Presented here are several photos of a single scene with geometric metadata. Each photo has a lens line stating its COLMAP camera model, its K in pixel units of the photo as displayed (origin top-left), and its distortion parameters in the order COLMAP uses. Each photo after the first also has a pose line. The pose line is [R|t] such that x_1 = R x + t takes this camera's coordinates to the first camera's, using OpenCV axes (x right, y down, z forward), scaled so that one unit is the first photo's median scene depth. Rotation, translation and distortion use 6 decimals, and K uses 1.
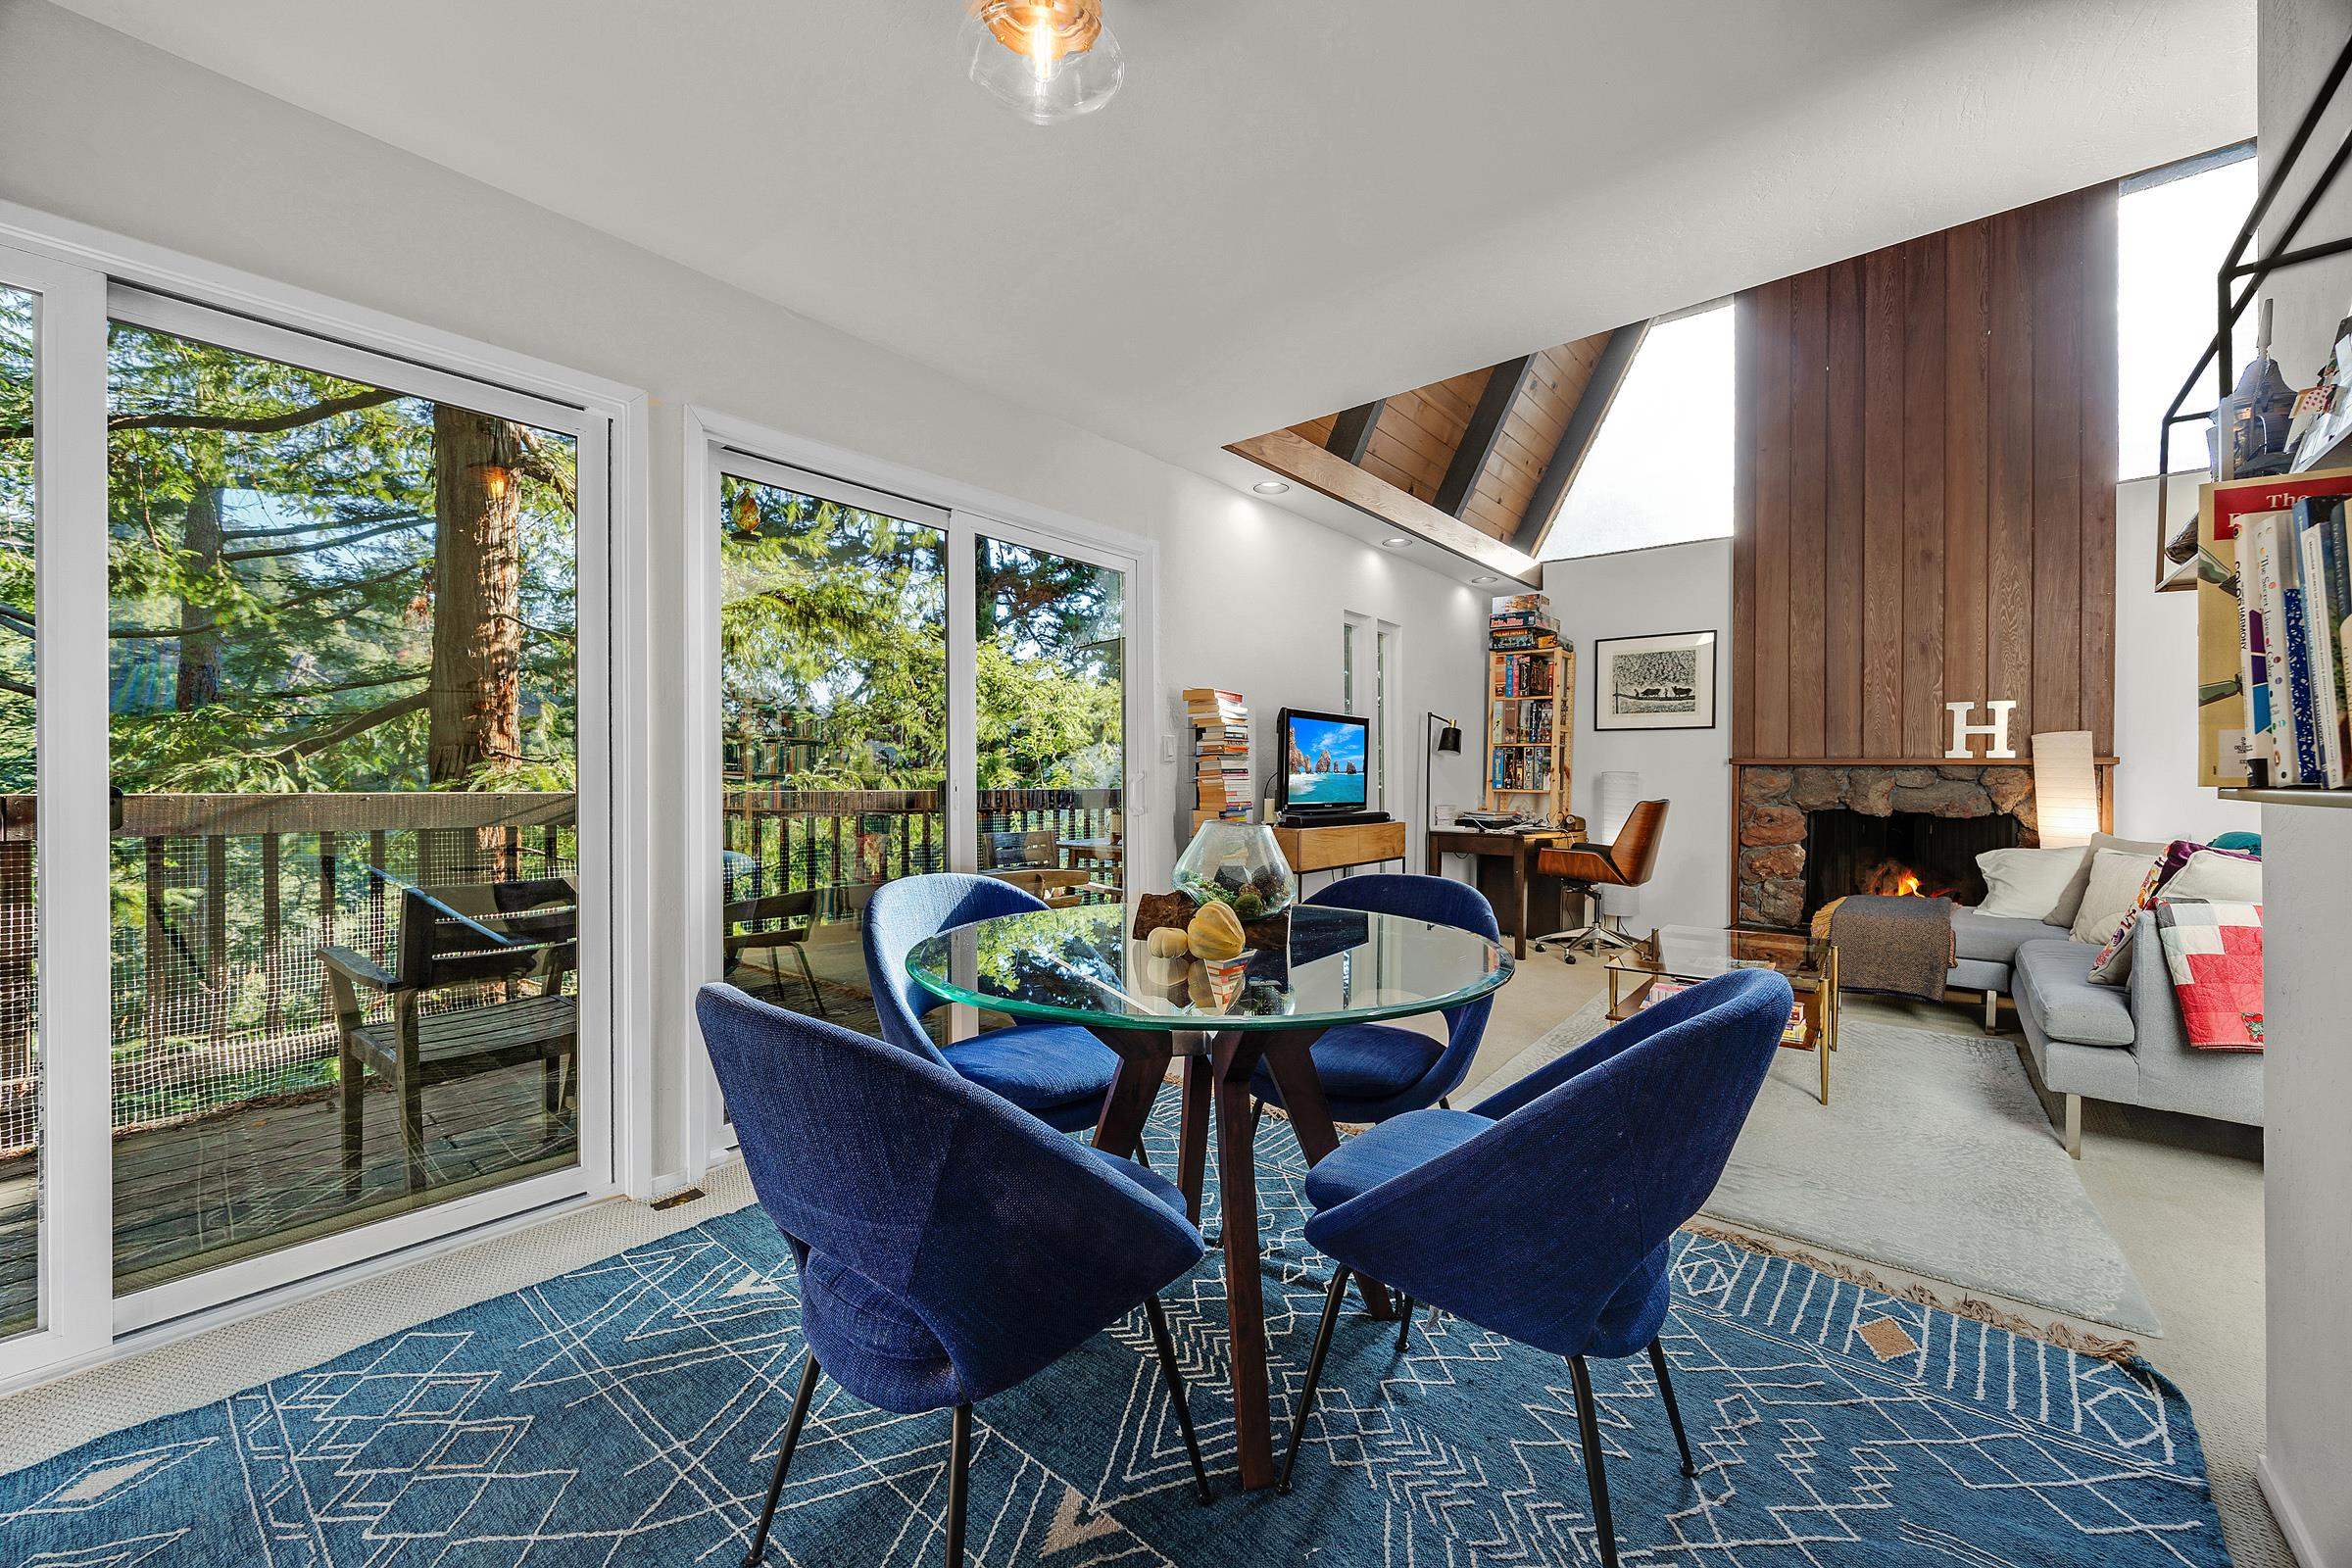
lens RADIAL K [[904.8, 0, 1177.4], [0, 904.8, 780.8], [0, 0, 1]] dist [0.002273, -0.000221]
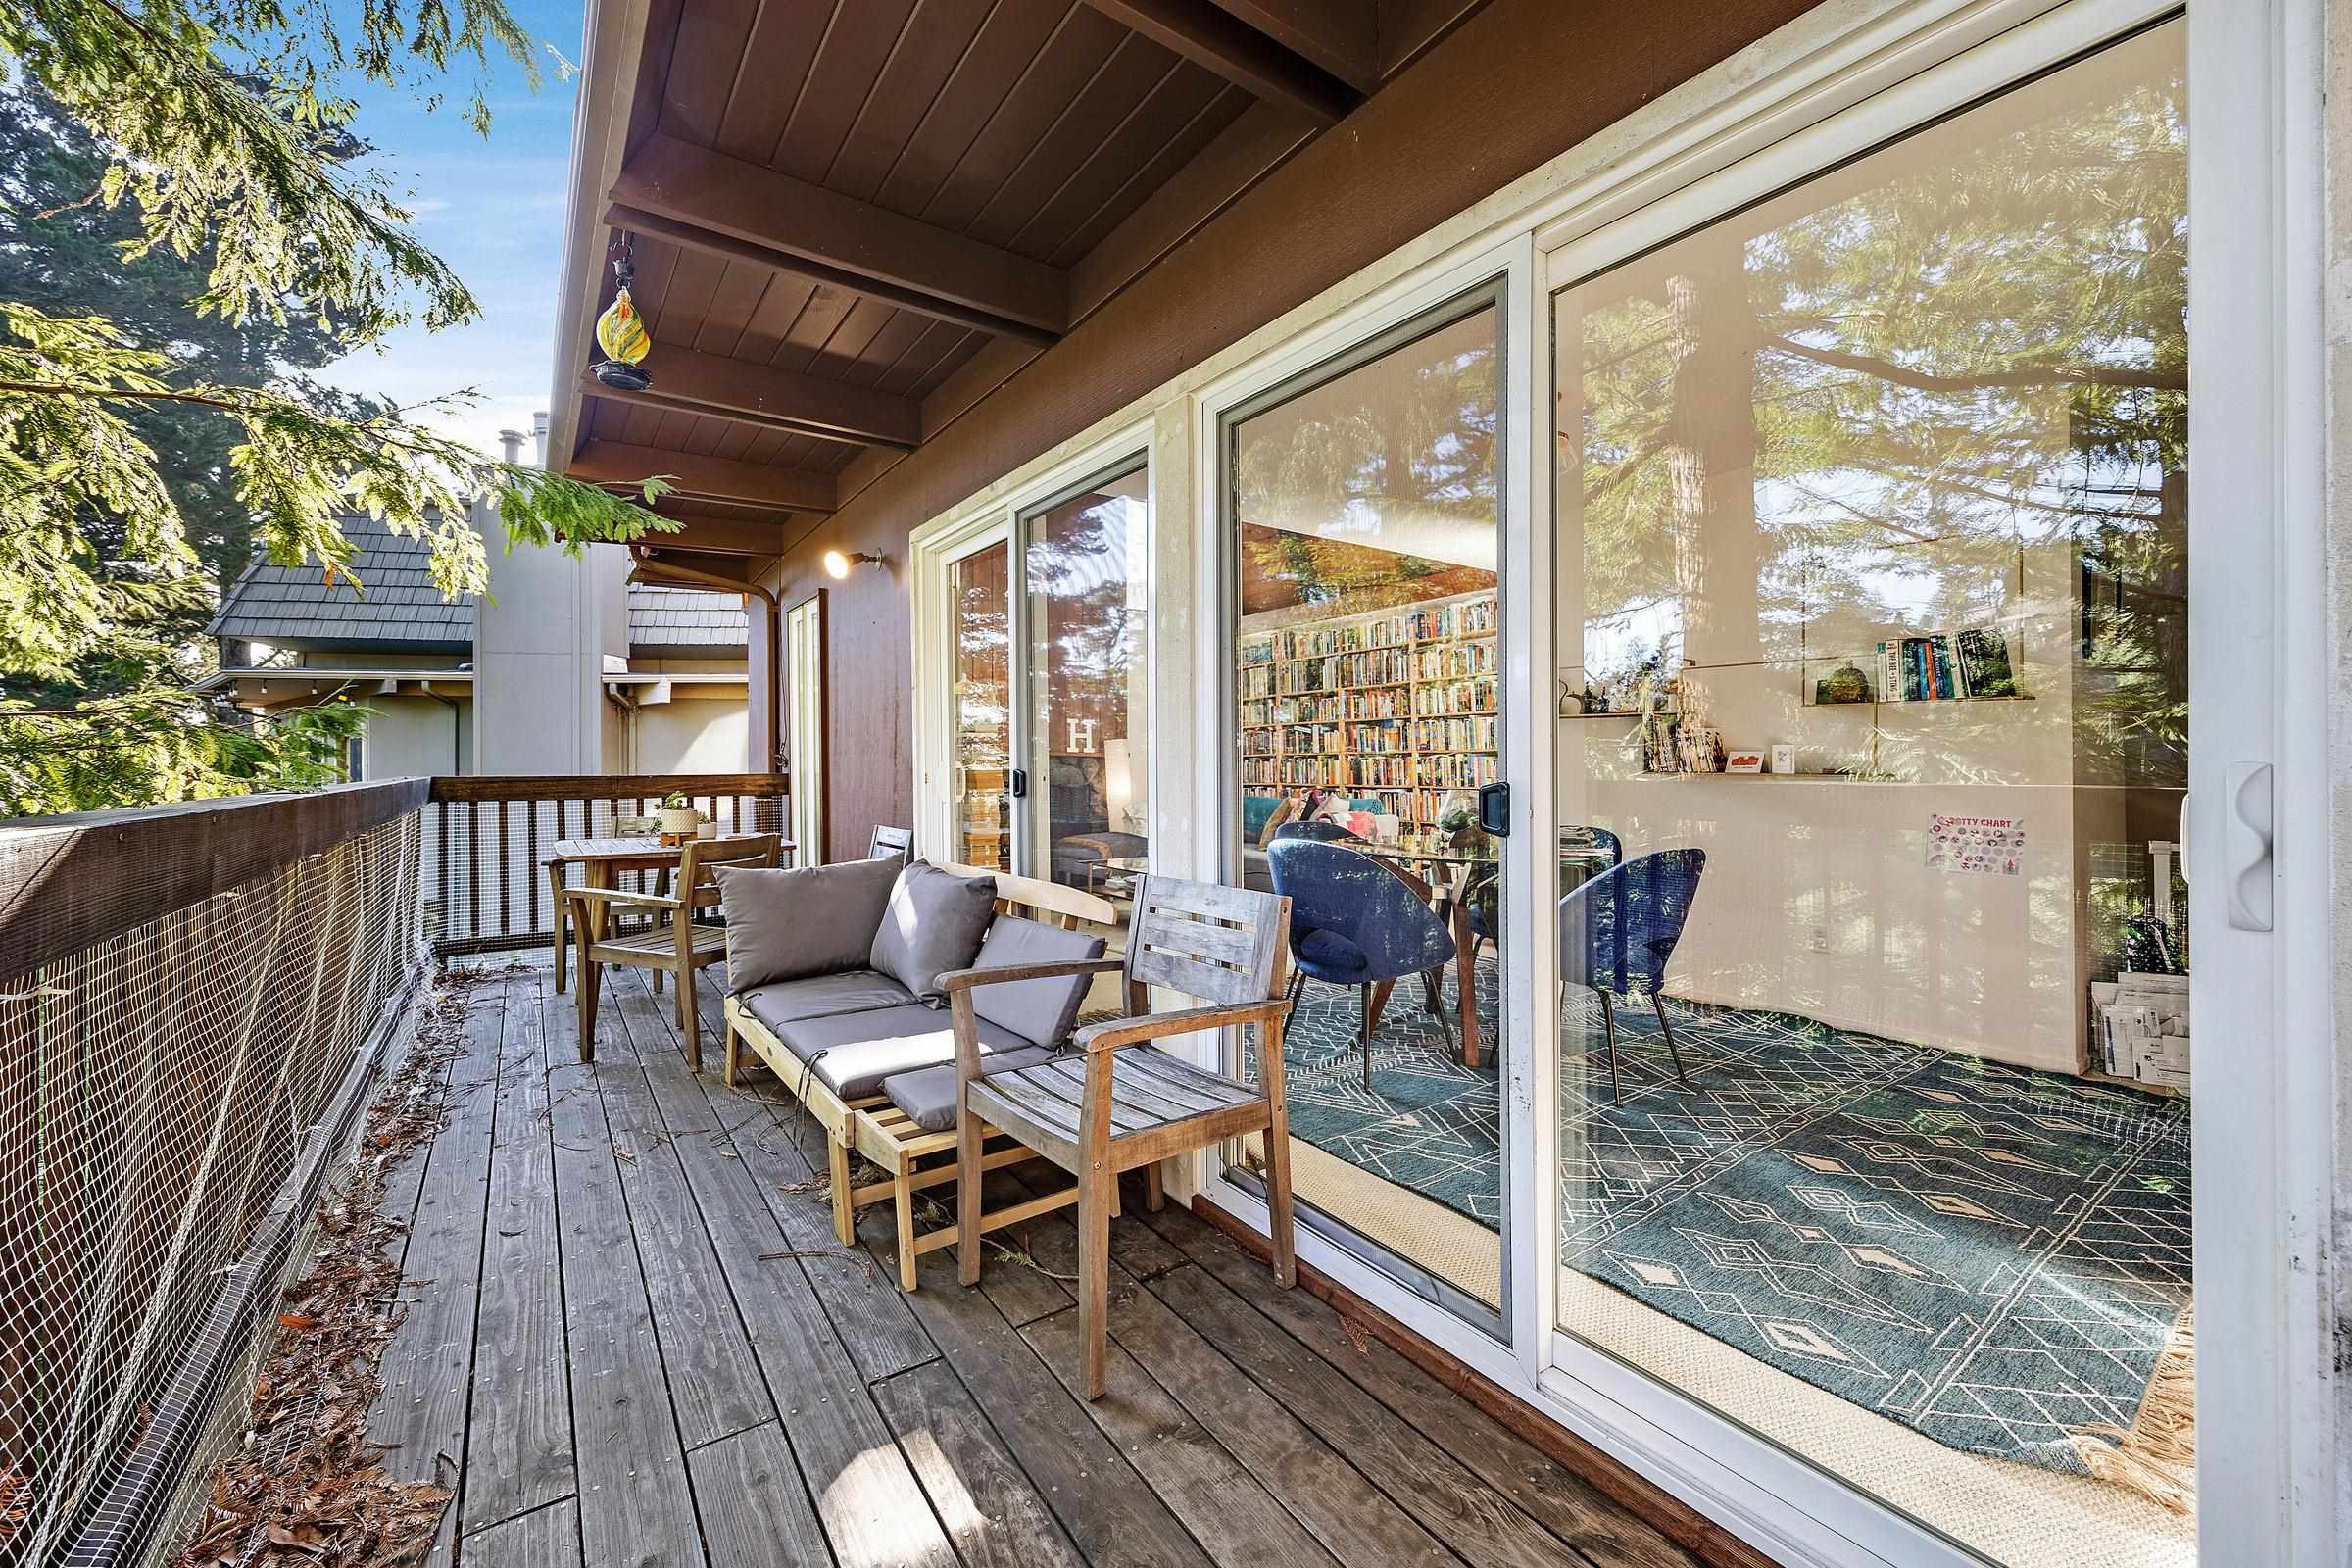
lens RADIAL K [[904.8, 0, 1176.4], [0, 904.8, 765.8], [0, 0, 1]] dist [0.002273, -0.000221]
pose [[0.253607, 0.001660, 0.967306, -0.747997], [0.003116, 0.999992, -0.002533, 0.005759], [-0.967302, 0.003657, 0.253600, 0.386009]]
